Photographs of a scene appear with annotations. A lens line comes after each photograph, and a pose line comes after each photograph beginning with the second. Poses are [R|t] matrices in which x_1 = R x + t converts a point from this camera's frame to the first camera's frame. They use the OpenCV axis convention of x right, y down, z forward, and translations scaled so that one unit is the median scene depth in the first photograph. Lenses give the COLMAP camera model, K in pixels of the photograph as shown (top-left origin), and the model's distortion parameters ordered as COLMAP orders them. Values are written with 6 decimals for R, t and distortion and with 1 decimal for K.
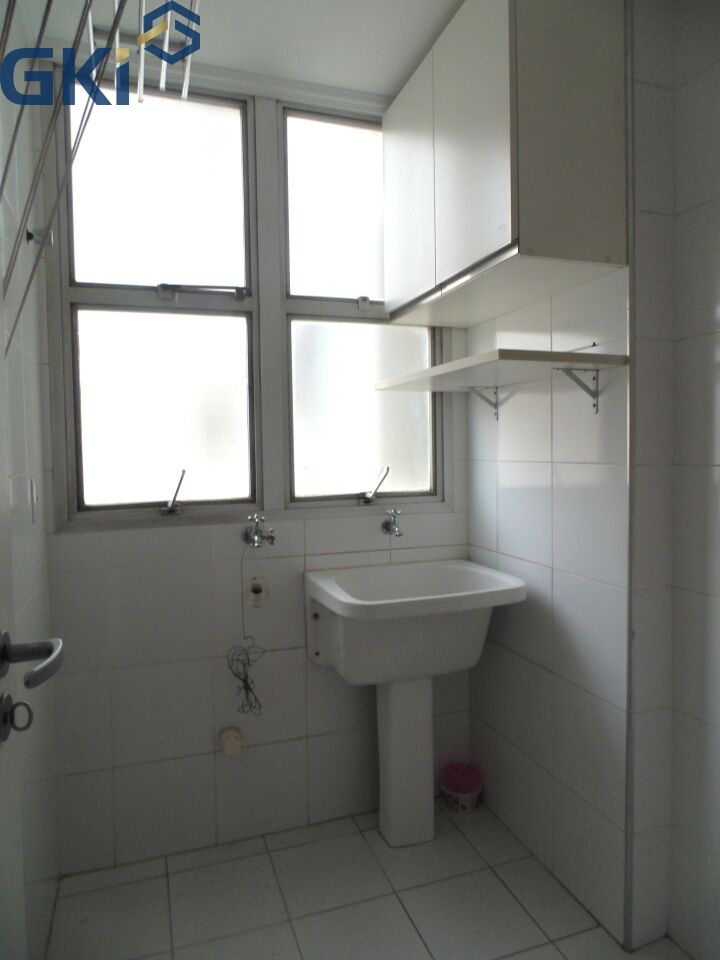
lens RADIAL K [[642.4, 0, 359.8], [0, 642.4, 471.6], [0, 0, 1]] dist [-0.017808, 0.002323]
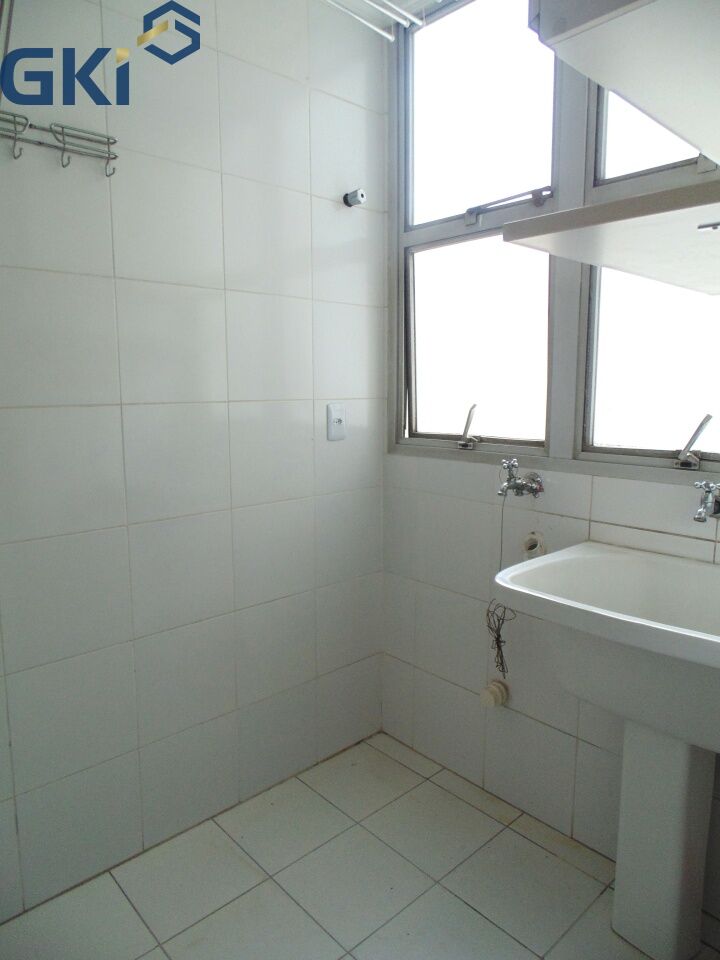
lens RADIAL K [[642.4, 0, 361.1], [0, 642.4, 486.0], [0, 0, 1]] dist [-0.017808, 0.002323]
pose [[0.408974, 0.154351, -0.899398, 0.539382], [-0.059537, 0.988005, 0.142484, -0.008376], [0.910602, -0.004725, 0.413258, 0.440185]]
